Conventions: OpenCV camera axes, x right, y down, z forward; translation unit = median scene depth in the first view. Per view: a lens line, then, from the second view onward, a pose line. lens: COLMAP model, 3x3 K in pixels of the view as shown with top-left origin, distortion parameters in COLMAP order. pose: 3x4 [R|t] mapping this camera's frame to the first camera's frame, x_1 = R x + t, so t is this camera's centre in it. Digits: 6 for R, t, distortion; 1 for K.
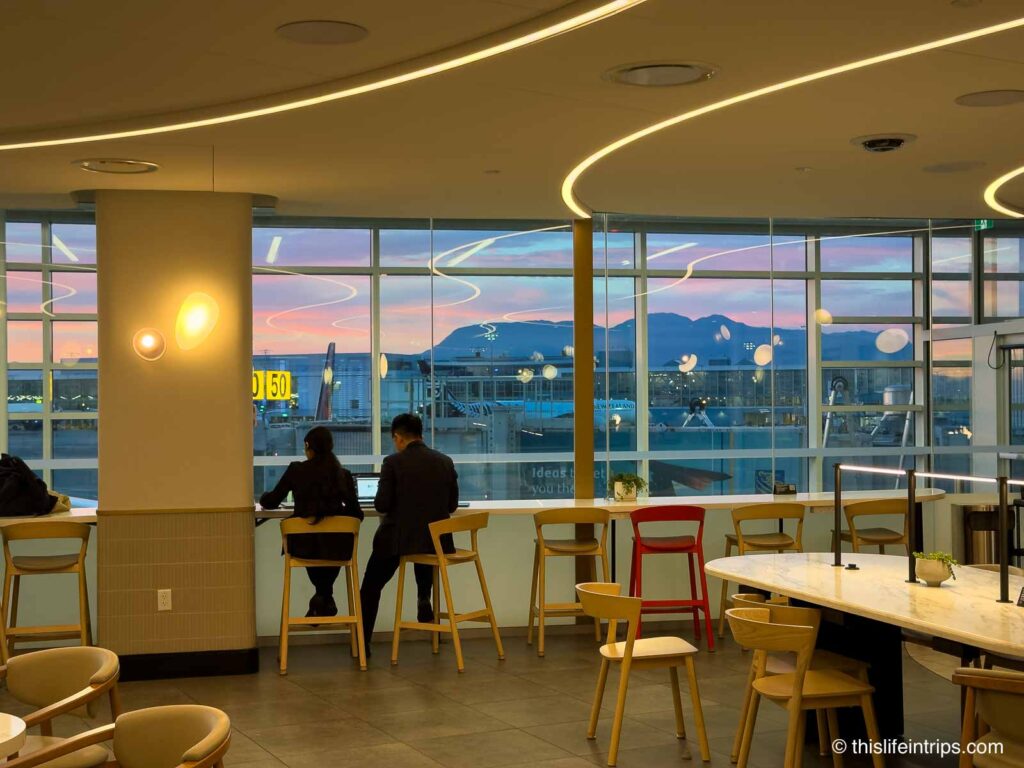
lens RADIAL K [[1433.7, 0, 512.0], [0, 1433.7, 384.0], [0, 0, 1]] dist [0.115031, 0.007880]
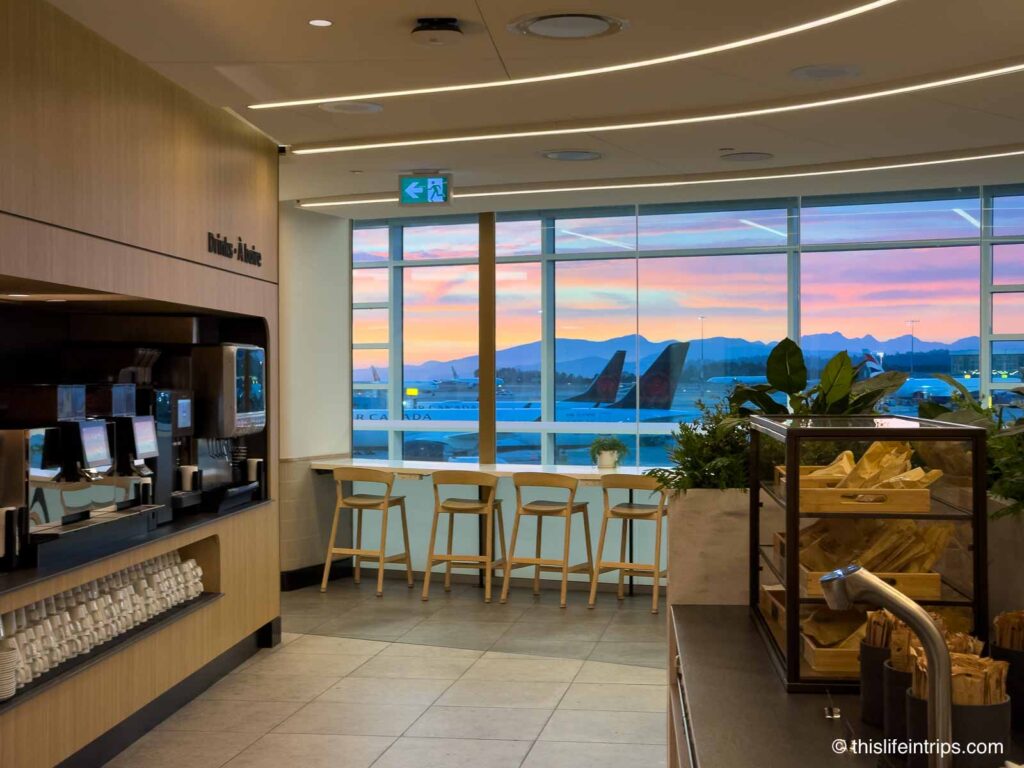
lens RADIAL K [[1422.9, 0, 512.0], [0, 1422.9, 384.0], [0, 0, 1]] dist [-0.009330, -0.007114]
pose [[0.798969, 0.014991, -0.601185, 0.698480], [-0.003235, 0.999782, 0.020631, -0.004222], [0.601363, -0.014538, 0.798843, 0.125804]]
